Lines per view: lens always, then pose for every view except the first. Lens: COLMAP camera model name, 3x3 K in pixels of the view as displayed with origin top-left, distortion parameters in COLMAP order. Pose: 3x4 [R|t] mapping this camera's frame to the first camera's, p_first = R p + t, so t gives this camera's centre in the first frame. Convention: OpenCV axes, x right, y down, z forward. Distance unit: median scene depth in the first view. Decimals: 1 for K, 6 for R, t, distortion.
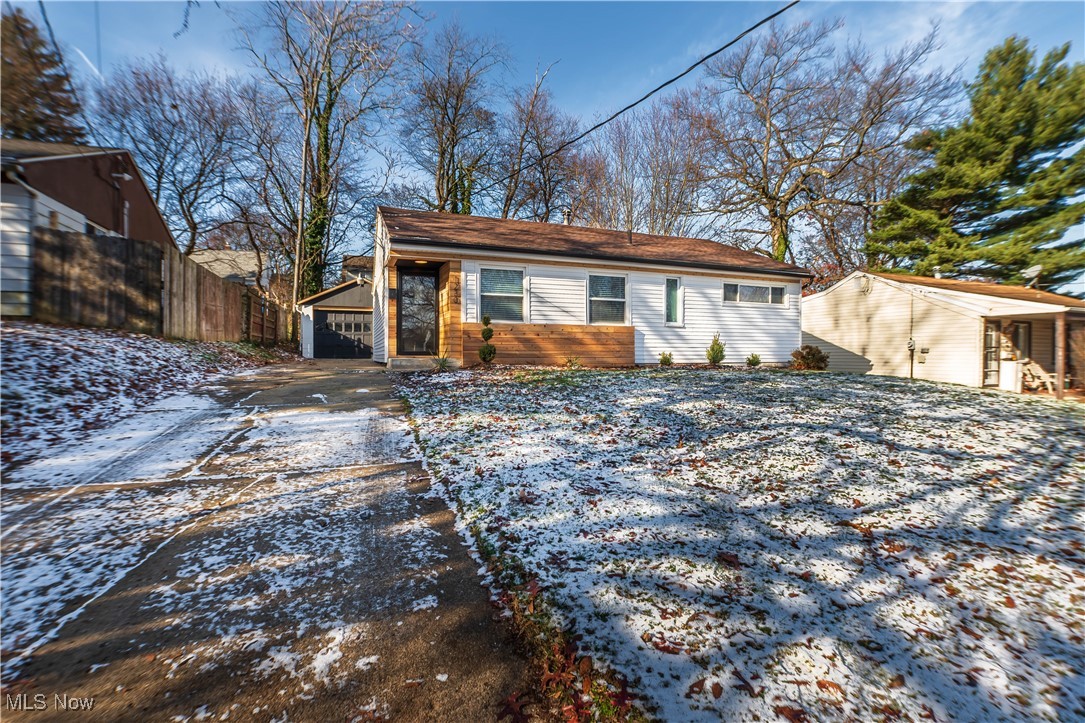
lens RADIAL K [[493.3, 0, 541.4], [0, 493.3, 360.2], [0, 0, 1]] dist [-0.035117, 0.001215]
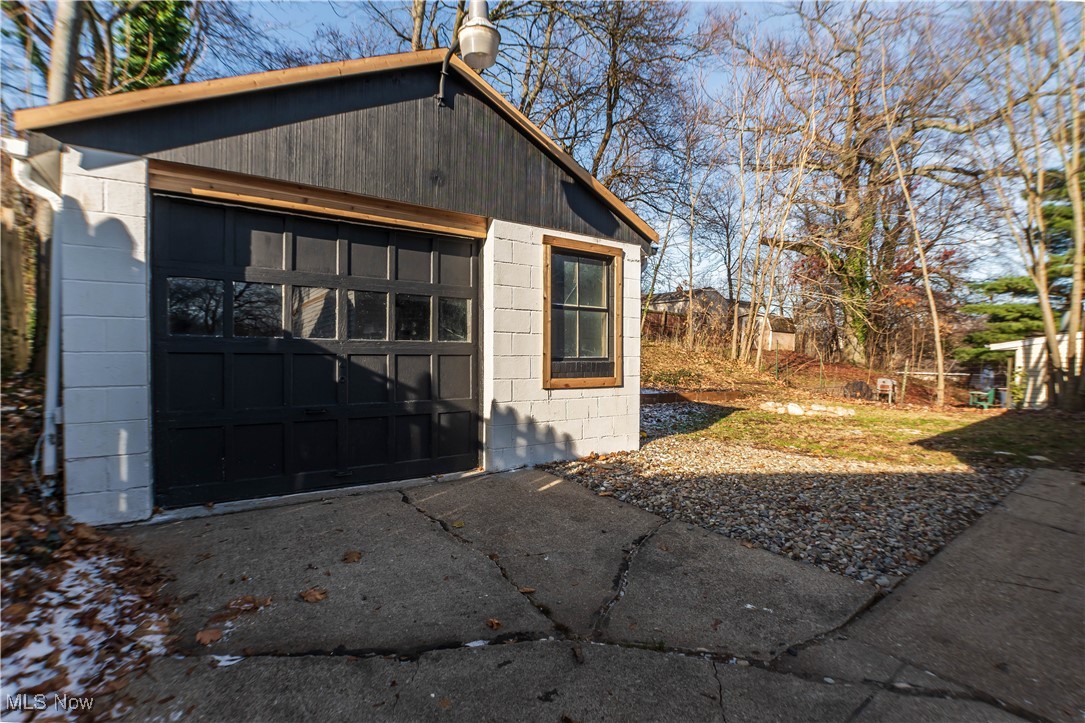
lens RADIAL K [[493.3, 0, 538.4], [0, 493.3, 358.9], [0, 0, 1]] dist [-0.035117, 0.001215]
pose [[0.963962, 0.001129, 0.266037, -0.378672], [-0.003386, 0.999962, 0.008024, -0.051585], [-0.266018, -0.008636, 0.963929, 0.798916]]
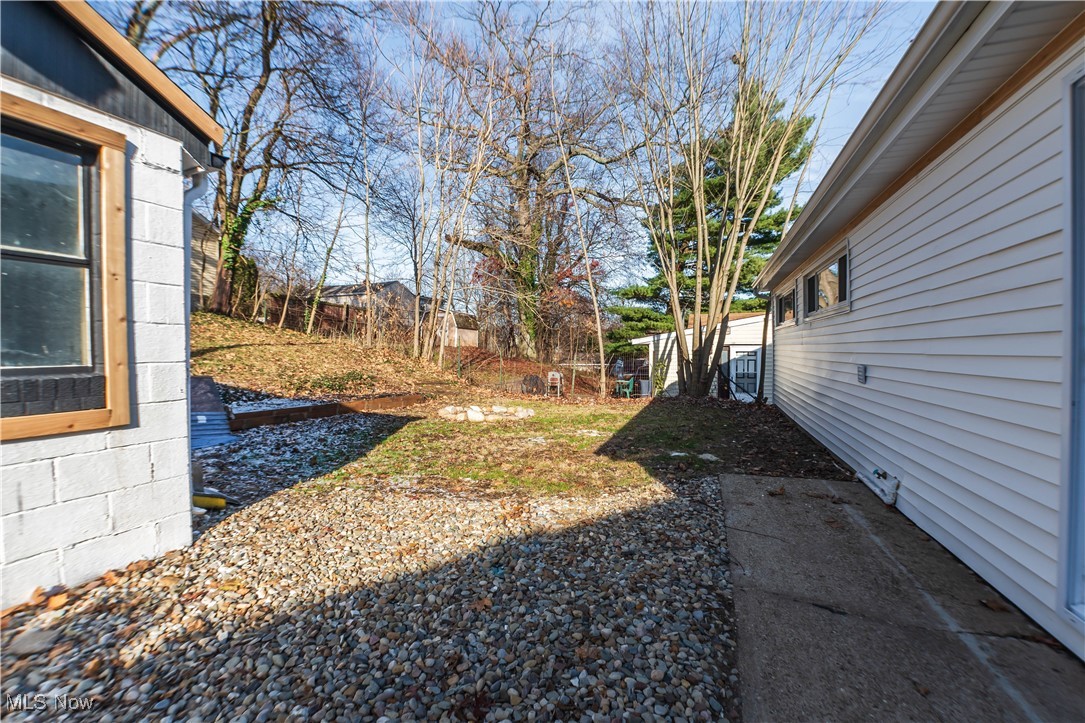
lens RADIAL K [[493.3, 0, 541.5], [0, 493.3, 360.7], [0, 0, 1]] dist [-0.035117, 0.001215]
pose [[0.639618, -0.024620, 0.768299, -0.299907], [0.013821, 0.999694, 0.020528, -0.052534], [-0.768569, -0.002511, 0.639762, 0.875642]]
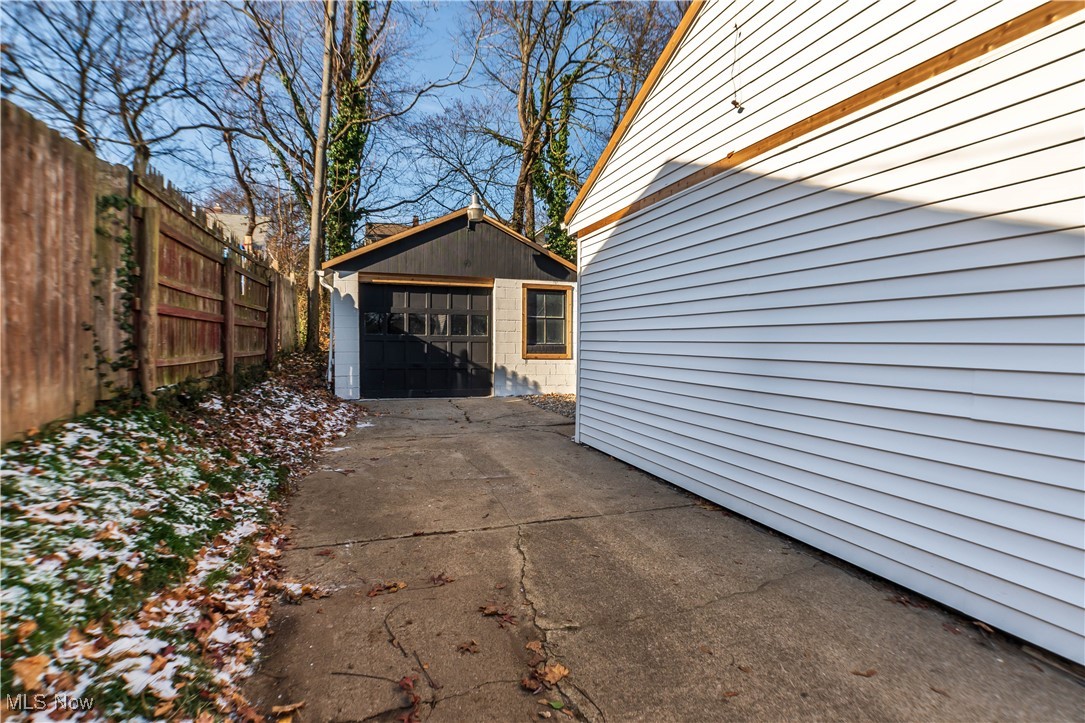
lens RADIAL K [[493.3, 0, 540.9], [0, 493.3, 353.5], [0, 0, 1]] dist [-0.035117, 0.001215]
pose [[0.999898, 0.004560, -0.013516, -0.297344], [-0.004337, 0.999854, 0.016508, -0.048668], [0.013590, -0.016448, 0.999772, 0.567030]]
